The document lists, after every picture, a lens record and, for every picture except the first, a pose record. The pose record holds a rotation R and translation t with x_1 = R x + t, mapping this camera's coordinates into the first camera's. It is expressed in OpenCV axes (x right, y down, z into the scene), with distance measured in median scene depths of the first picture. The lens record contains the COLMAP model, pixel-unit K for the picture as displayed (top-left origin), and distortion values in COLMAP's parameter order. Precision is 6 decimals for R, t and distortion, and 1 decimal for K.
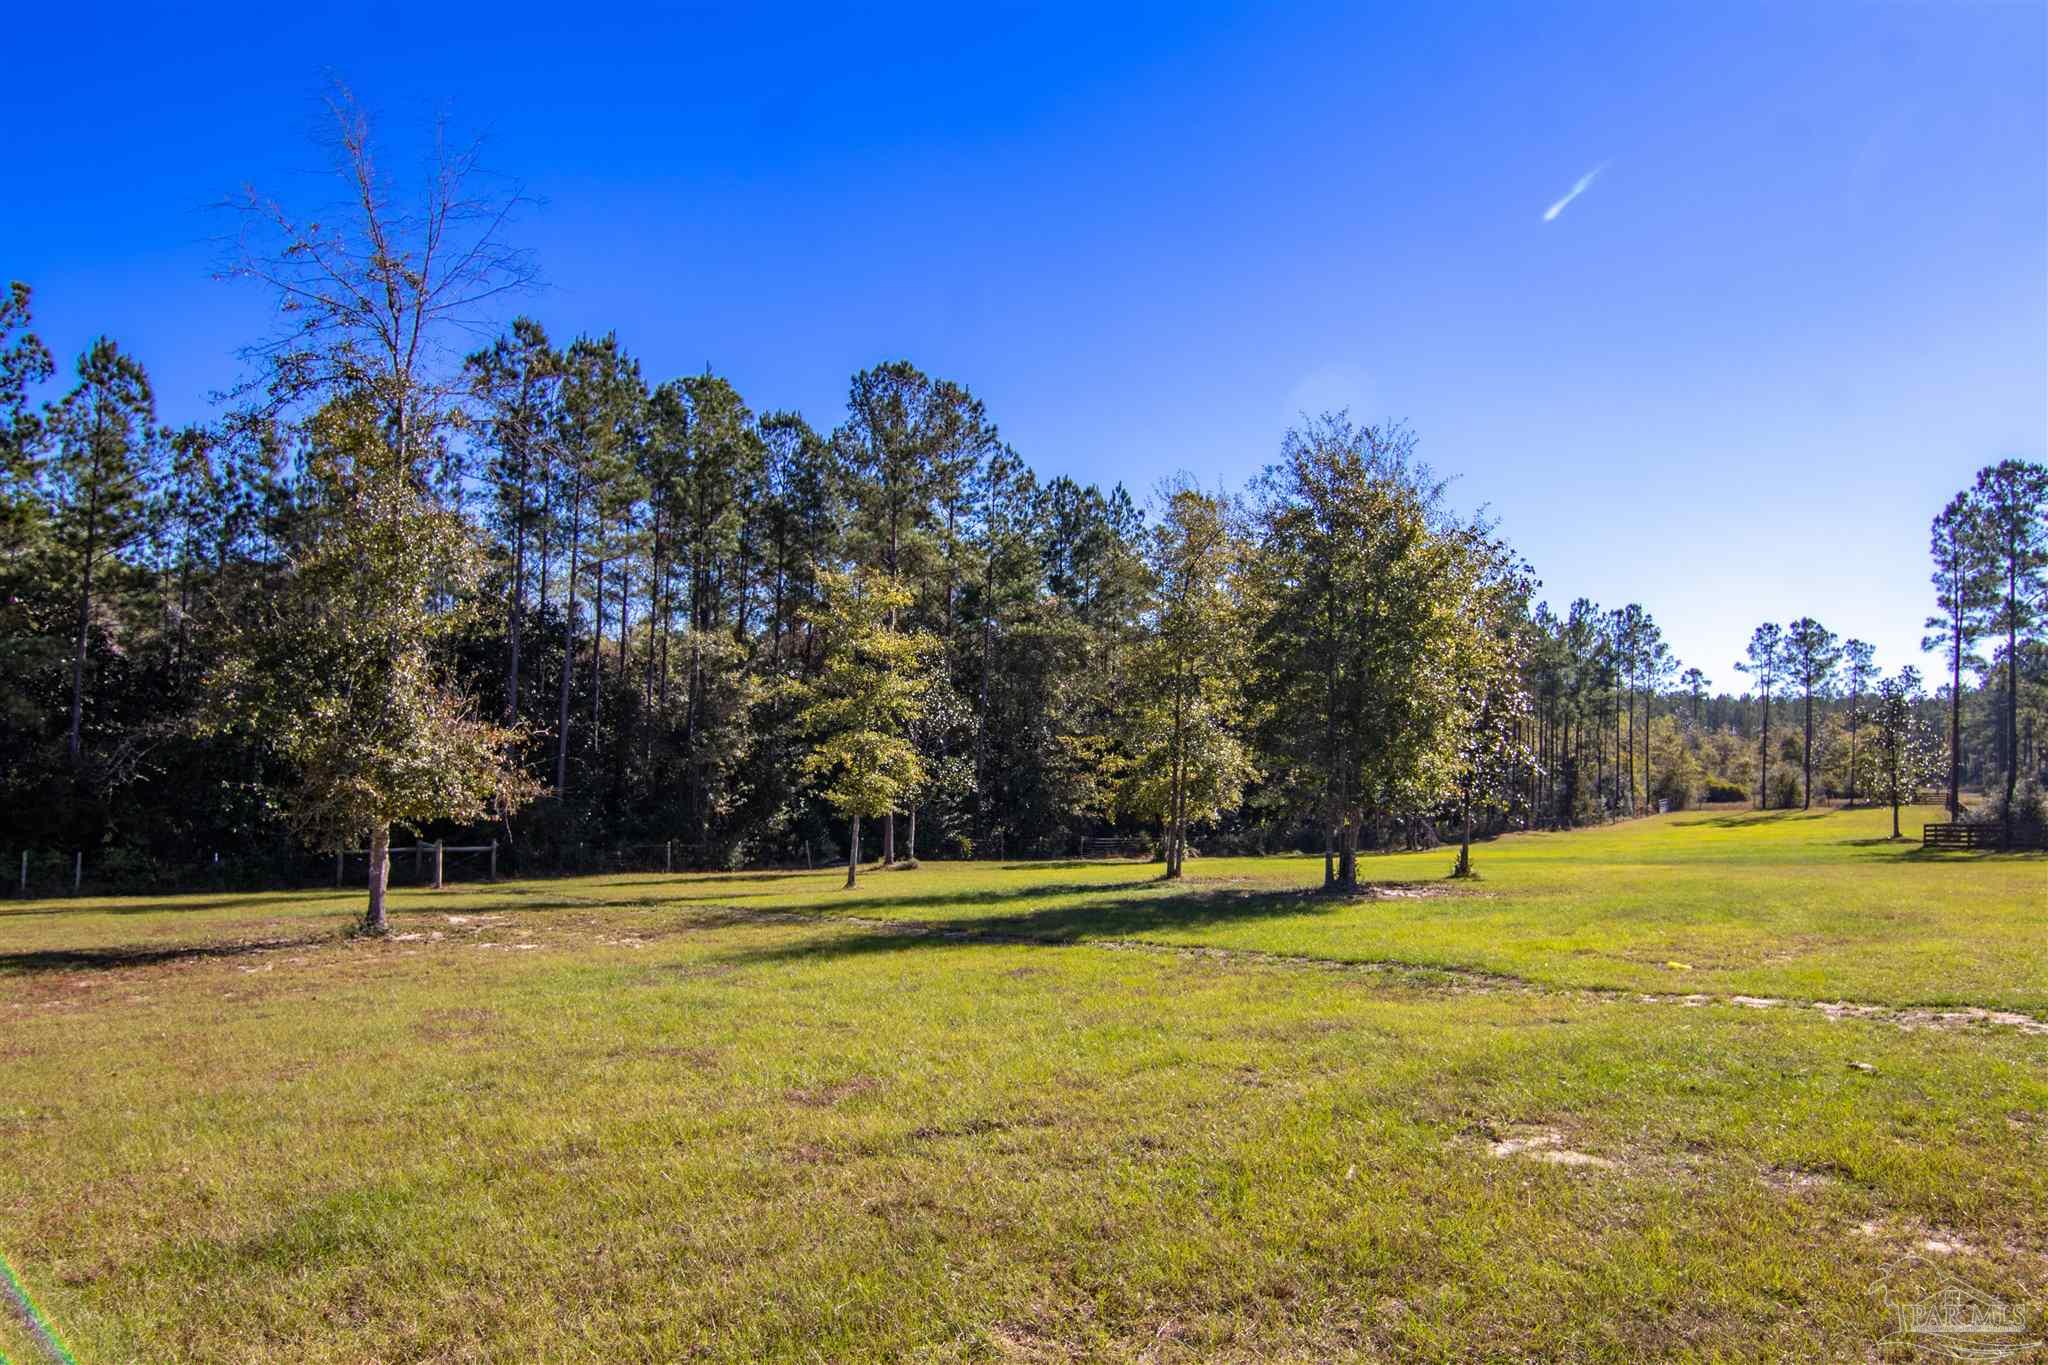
lens RADIAL K [[1314.5, 0, 1024.0], [0, 1314.5, 682.5], [0, 0, 1]] dist [-0.002839, -0.001355]
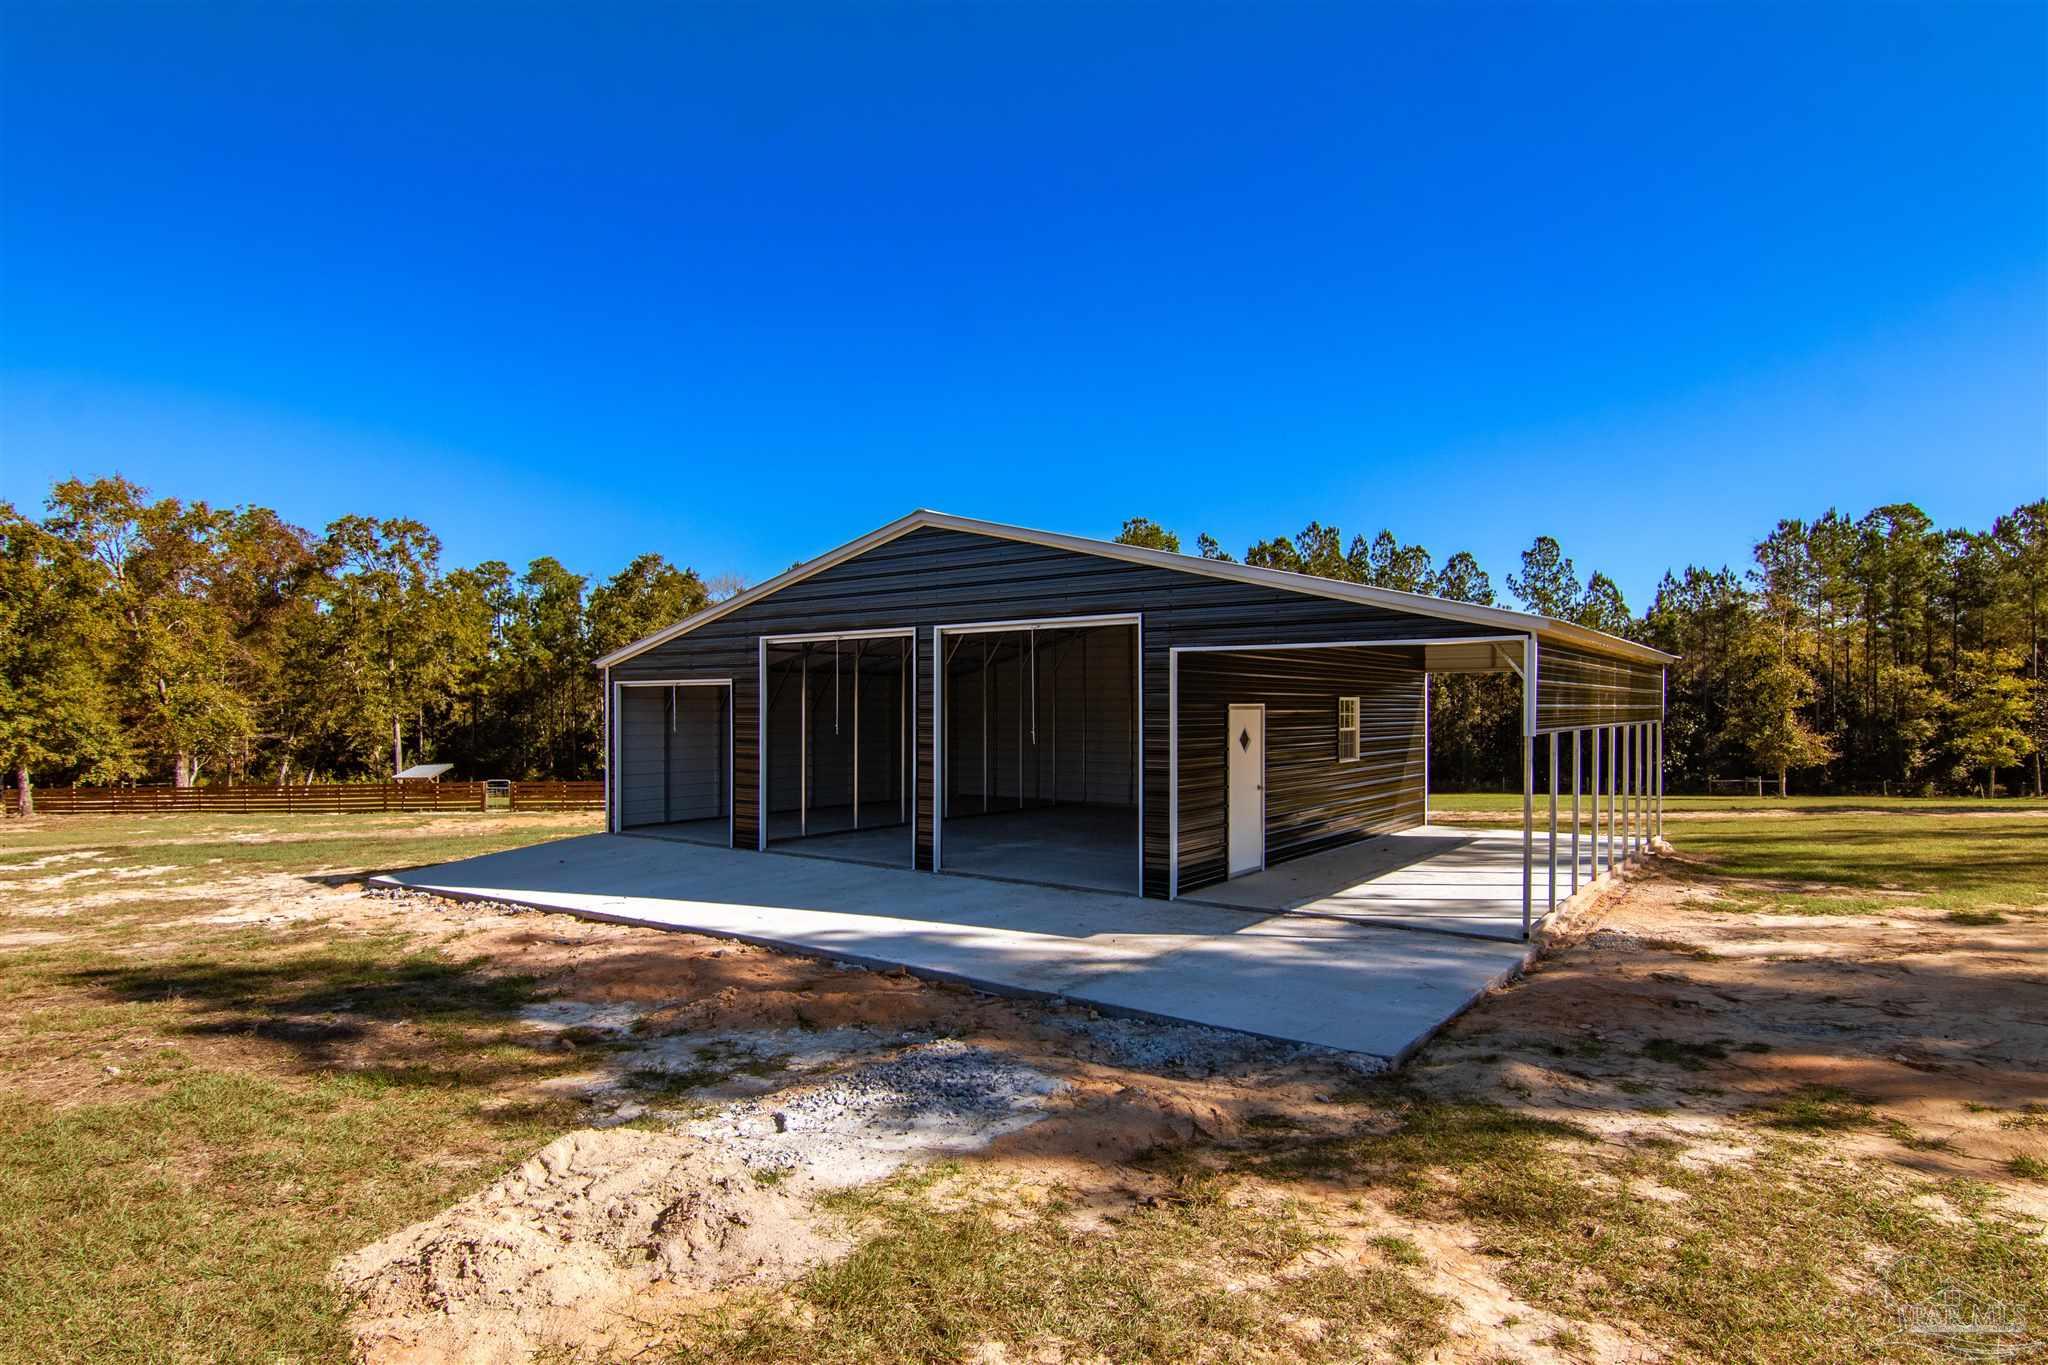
lens RADIAL K [[1101.3, 0, 1029.6], [0, 1101.3, 711.0], [0, 0, 1]] dist [-0.016297, -0.001989]
pose [[0.603578, -0.032857, -0.796626, 0.280095], [0.066539, 0.997741, 0.009263, -0.091244], [0.794522, -0.058597, 0.604401, -1.084703]]
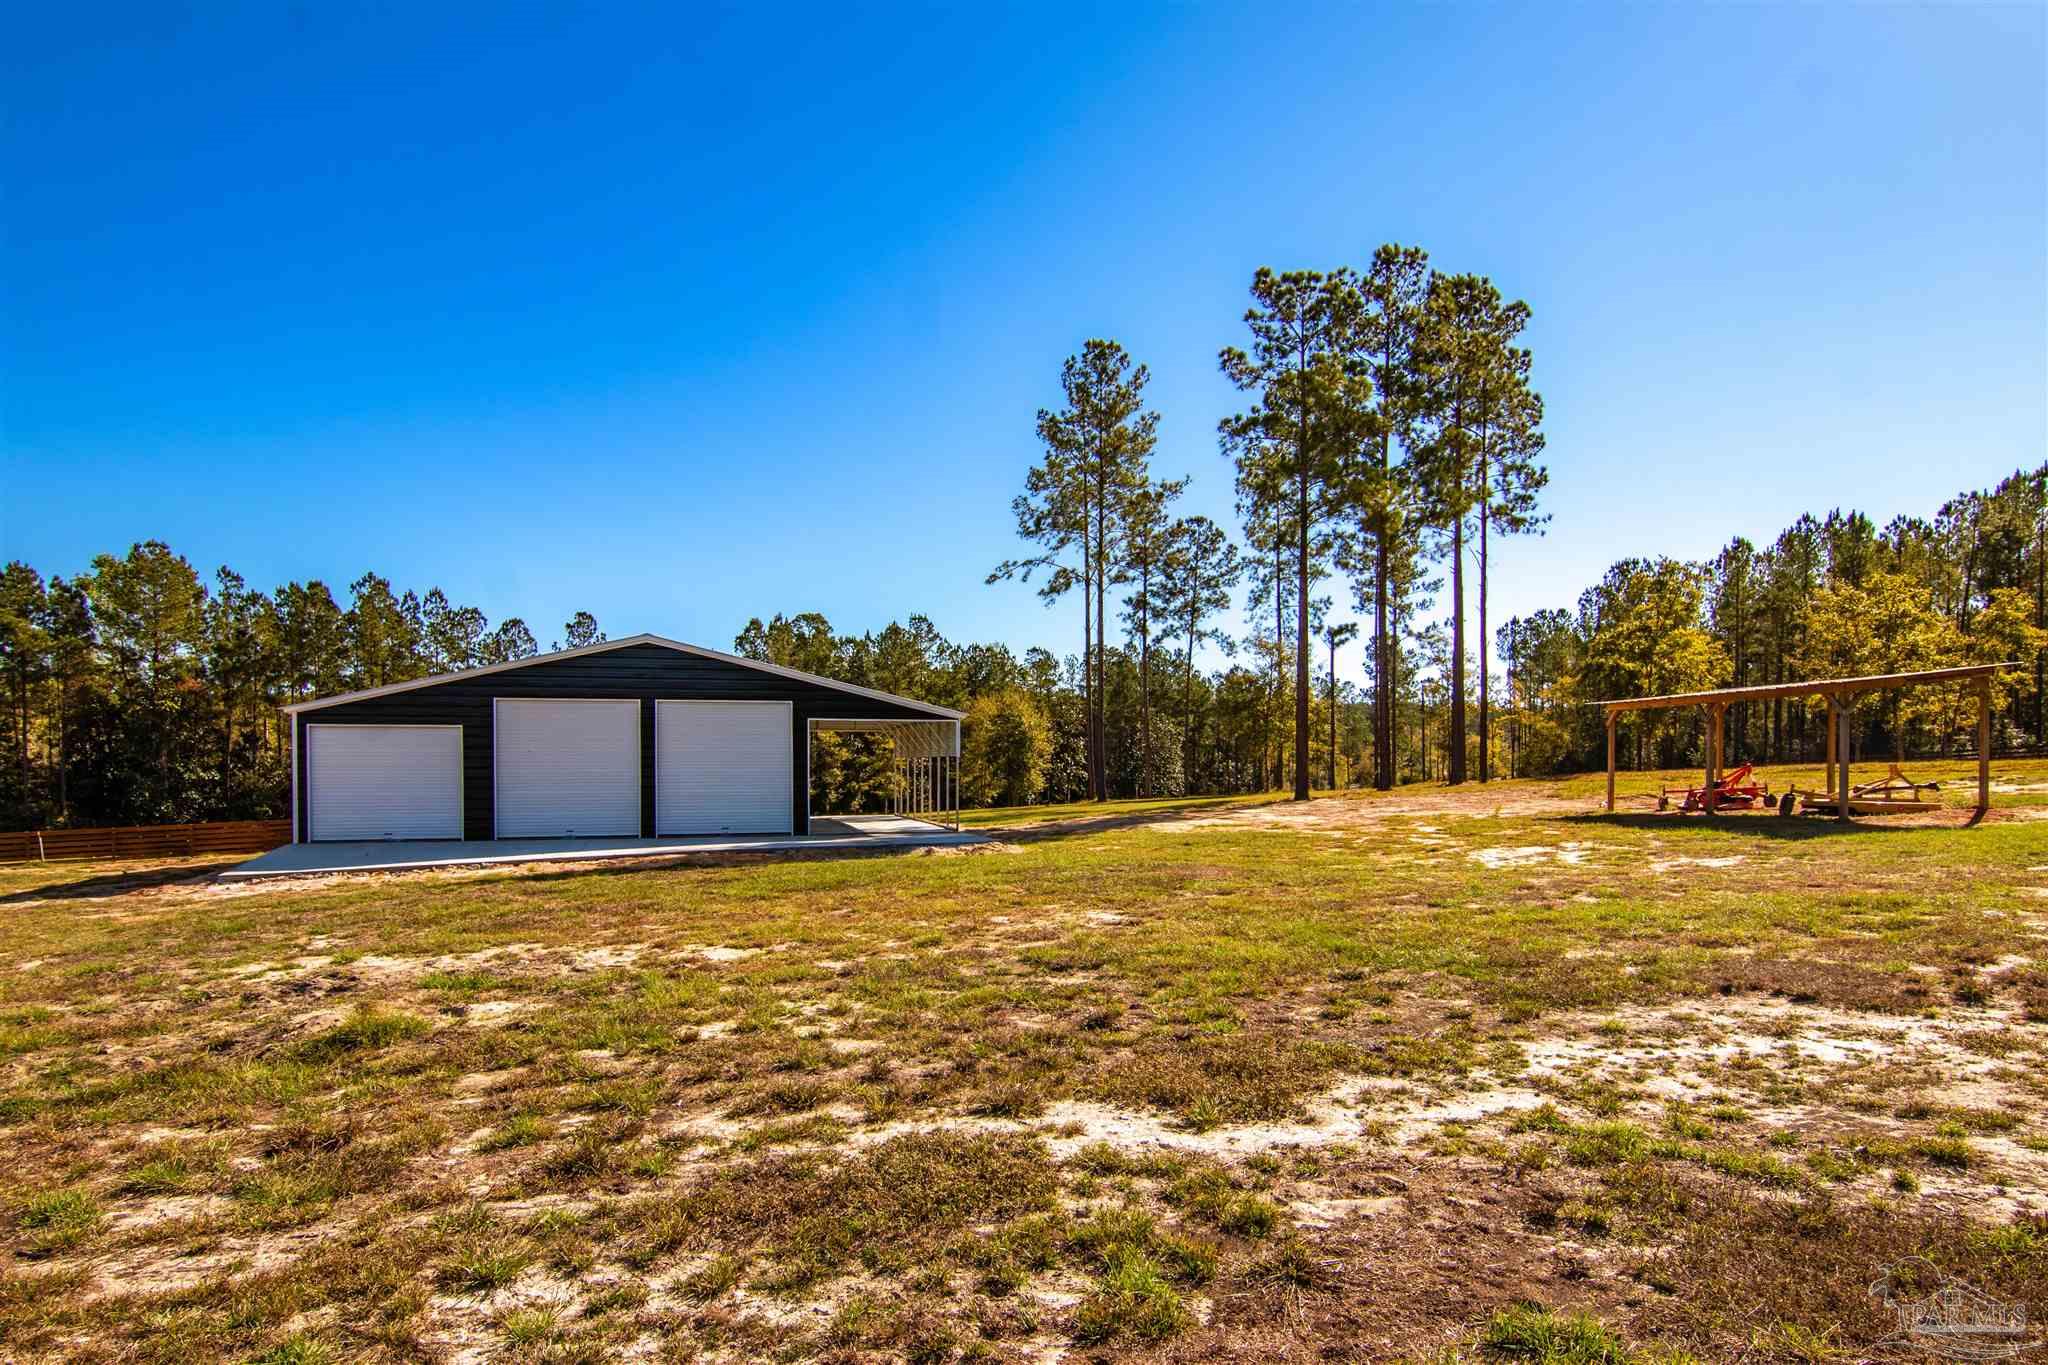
lens RADIAL K [[1149.0, 0, 987.5], [0, 1149.0, 792.4], [0, 0, 1]] dist [0.009238, -0.015419]
pose [[0.998815, -0.033207, -0.035581, 0.189280], [0.035940, 0.996216, 0.079134, -0.109257], [0.032818, -0.080319, 0.996229, -1.531886]]
